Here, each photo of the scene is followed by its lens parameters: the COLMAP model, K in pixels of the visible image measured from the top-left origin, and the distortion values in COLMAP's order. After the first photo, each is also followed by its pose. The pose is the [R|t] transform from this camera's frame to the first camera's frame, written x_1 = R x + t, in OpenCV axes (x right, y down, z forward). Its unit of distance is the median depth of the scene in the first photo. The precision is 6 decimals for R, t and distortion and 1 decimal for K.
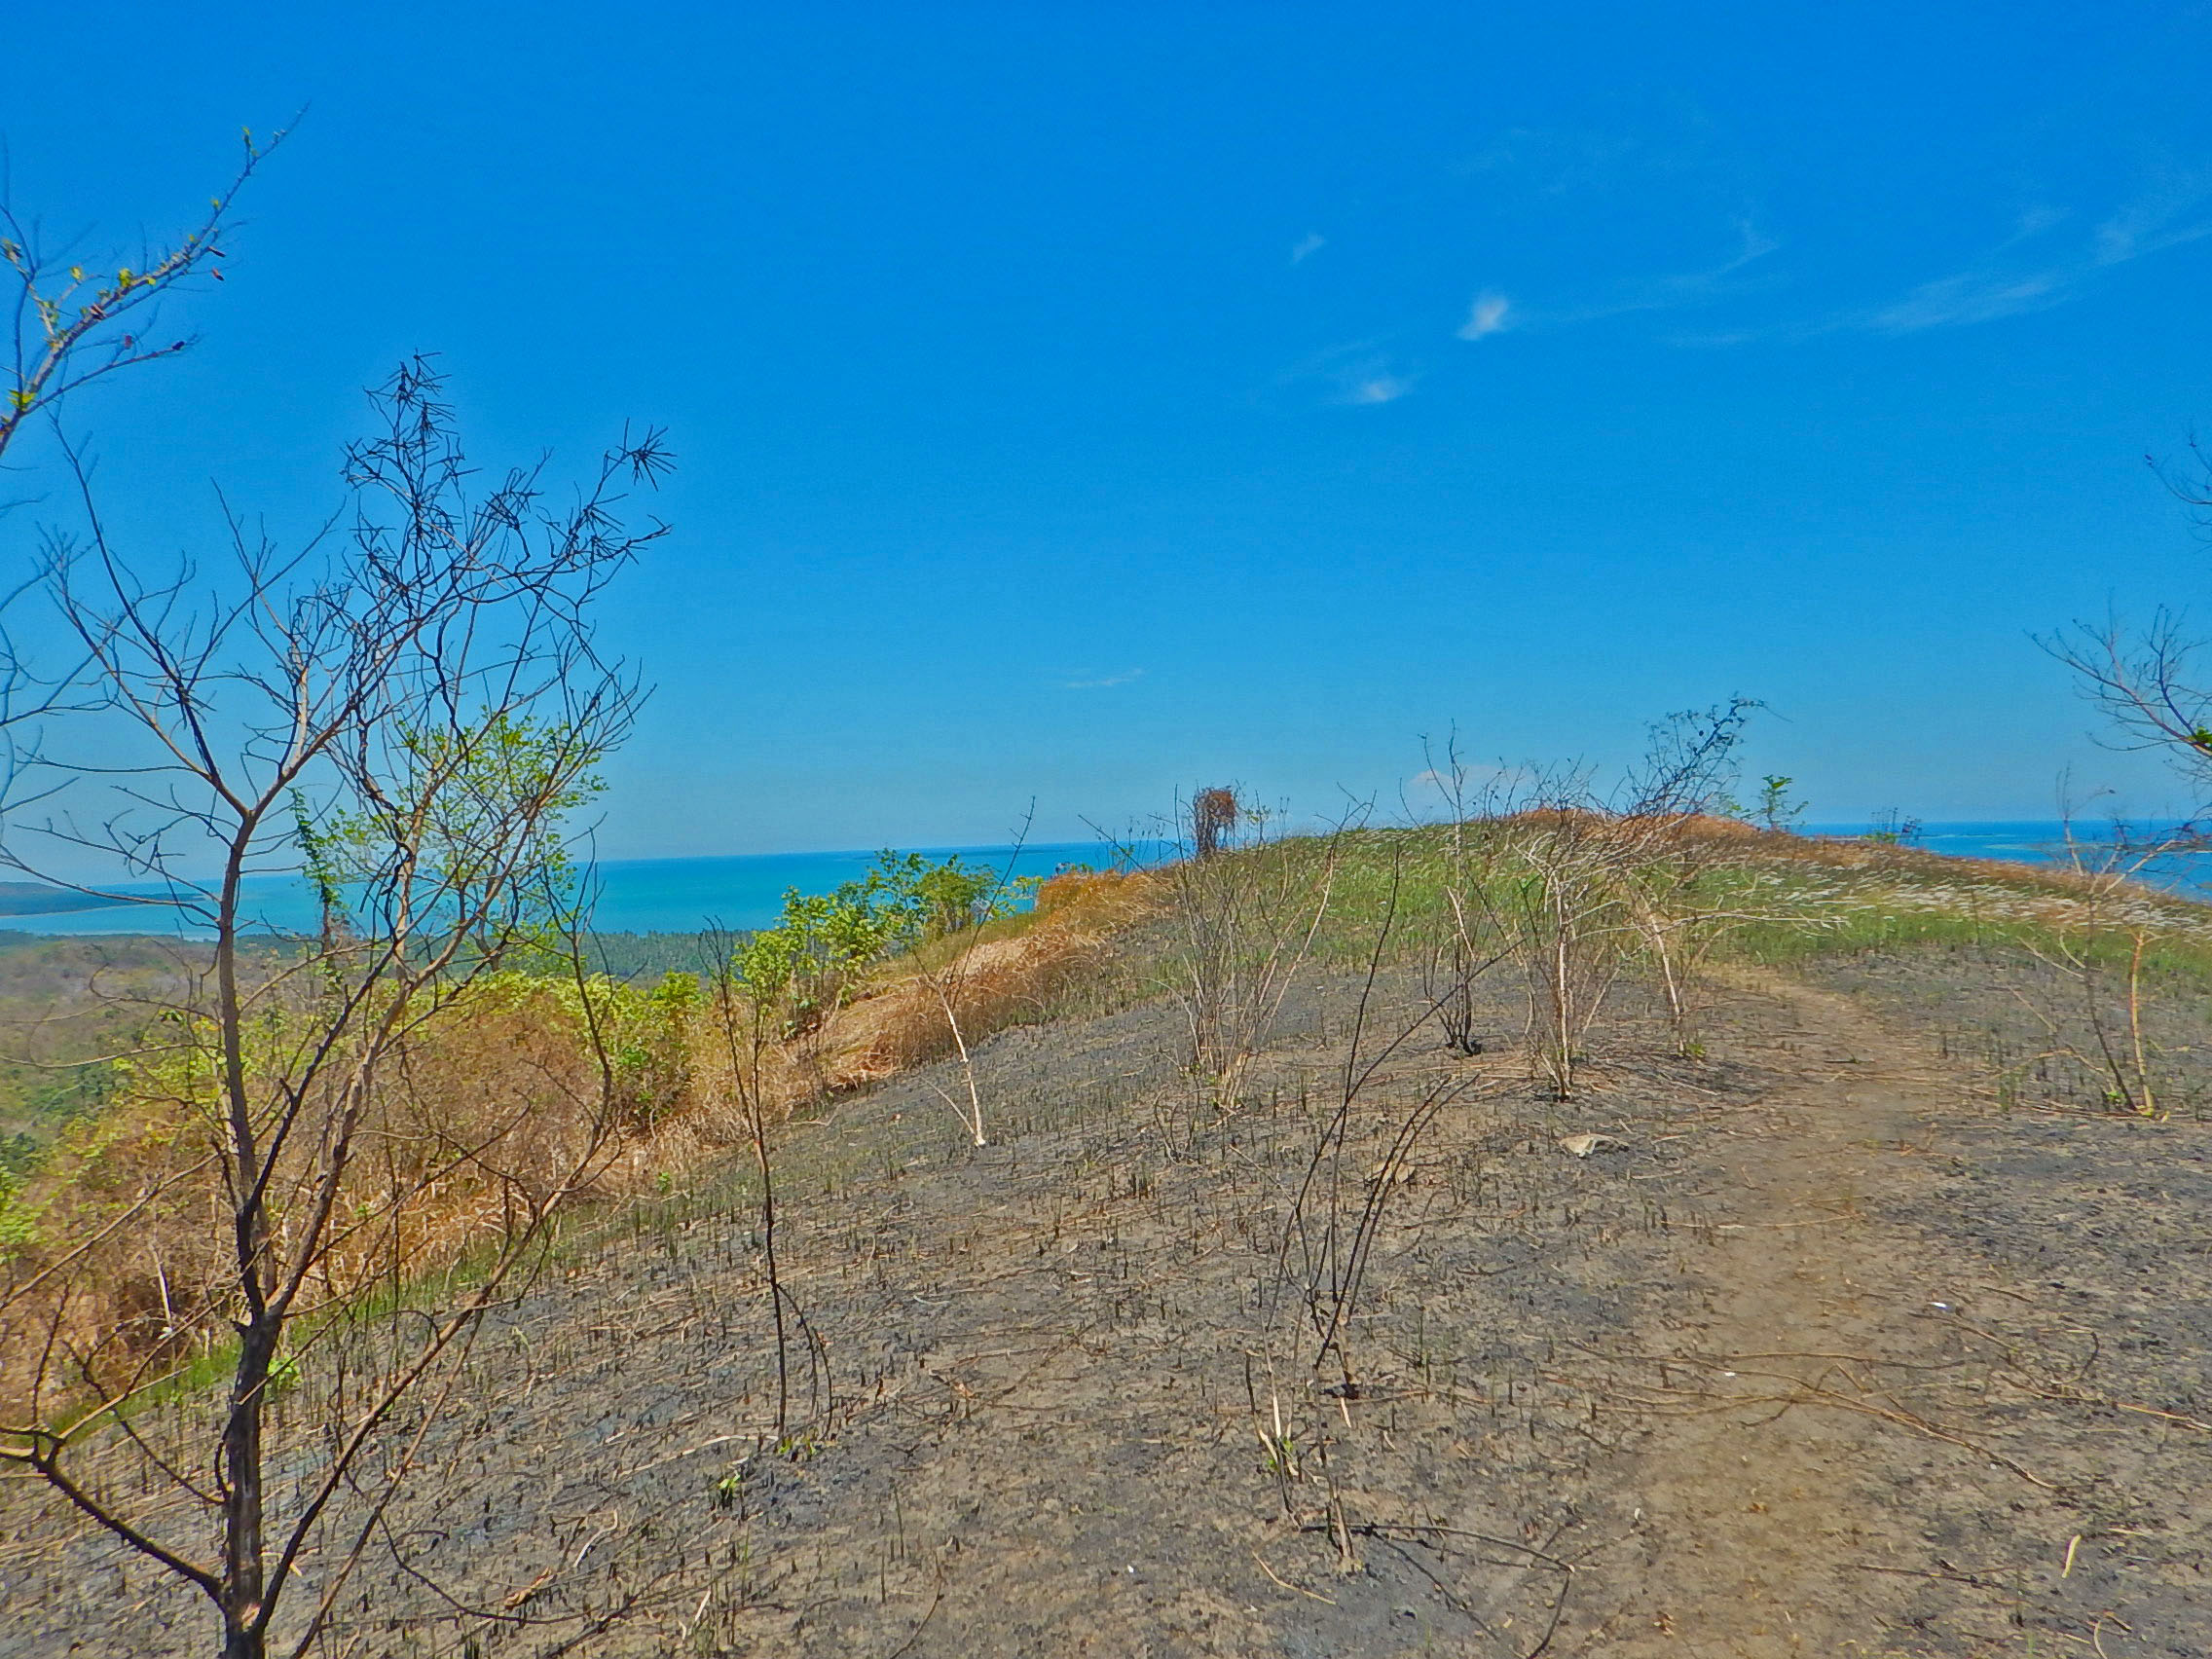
lens RADIAL K [[1558.8, 0, 1106.0], [0, 1558.8, 829.5], [0, 0, 1]] dist [-0.002688, -0.001655]
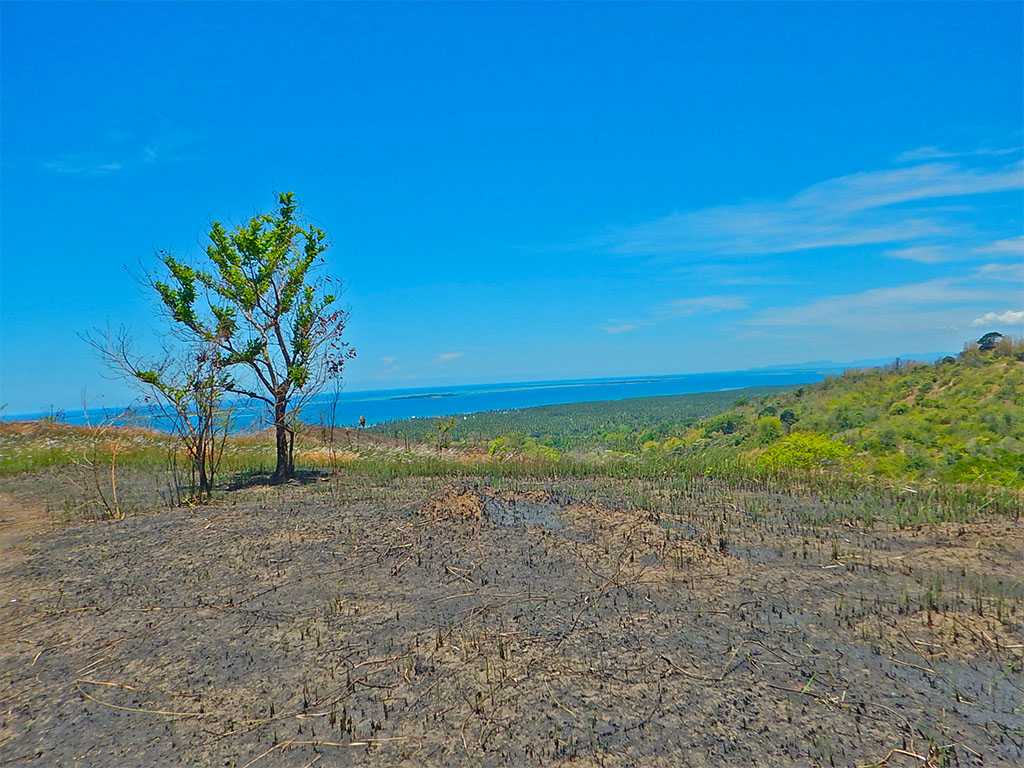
lens RADIAL K [[721.6, 0, 512.0], [0, 721.6, 384.0], [0, 0, 1]] dist [-0.002688, -0.001655]
pose [[0.514558, -0.027712, 0.857008, -0.031170], [0.061057, 0.998125, -0.004384, 0.001870], [-0.855279, 0.054582, 0.515285, -0.207870]]
